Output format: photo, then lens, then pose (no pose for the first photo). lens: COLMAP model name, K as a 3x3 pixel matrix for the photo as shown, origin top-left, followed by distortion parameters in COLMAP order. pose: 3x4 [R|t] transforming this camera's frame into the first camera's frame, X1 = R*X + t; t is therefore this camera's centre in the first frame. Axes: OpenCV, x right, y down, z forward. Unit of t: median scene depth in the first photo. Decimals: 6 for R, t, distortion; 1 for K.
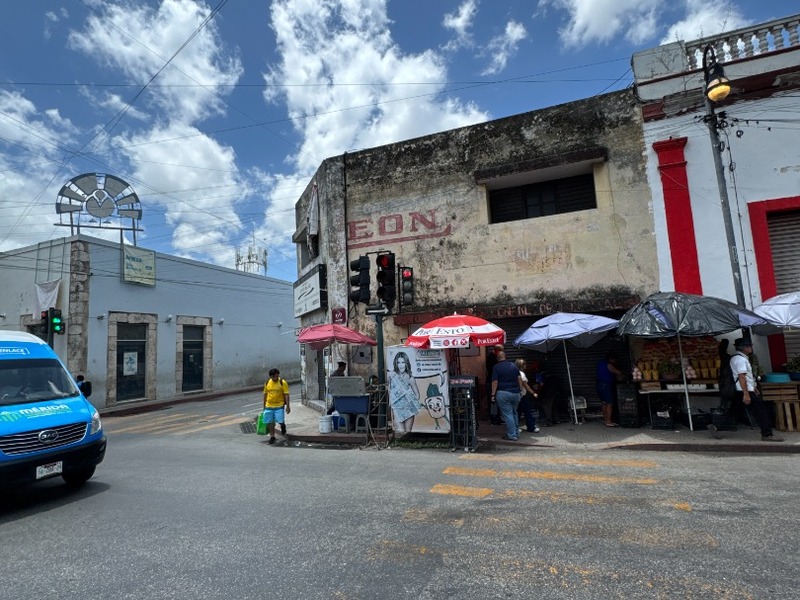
lens RADIAL K [[425.0, 0, 401.3], [0, 425.0, 300.9], [0, 0, 1]] dist [-0.009202, 0.001603]
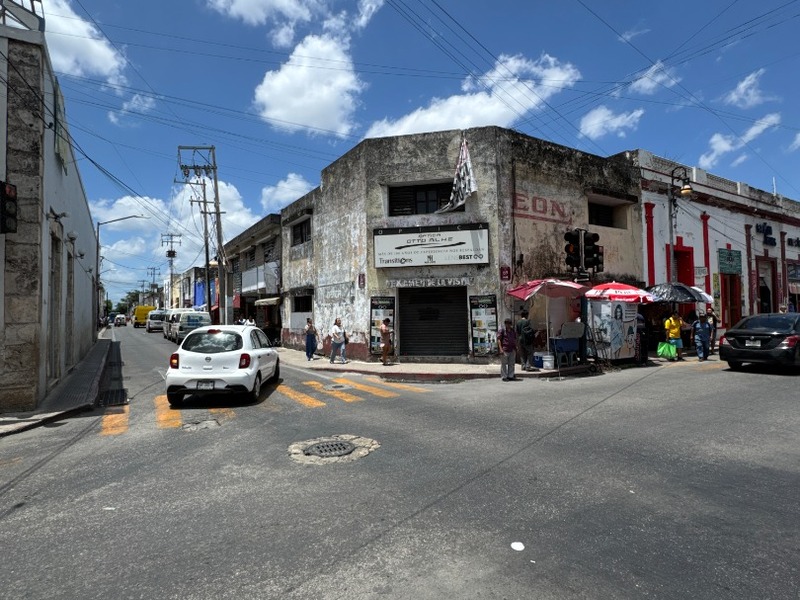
lens RADIAL K [[425.0, 0, 402.7], [0, 425.0, 300.2], [0, 0, 1]] dist [-0.009202, 0.001603]
pose [[0.606902, 0.060504, 0.792470, -1.277657], [-0.099395, 0.995048, 0.000149, 0.141831], [-0.788537, -0.078858, 0.609910, 0.556246]]
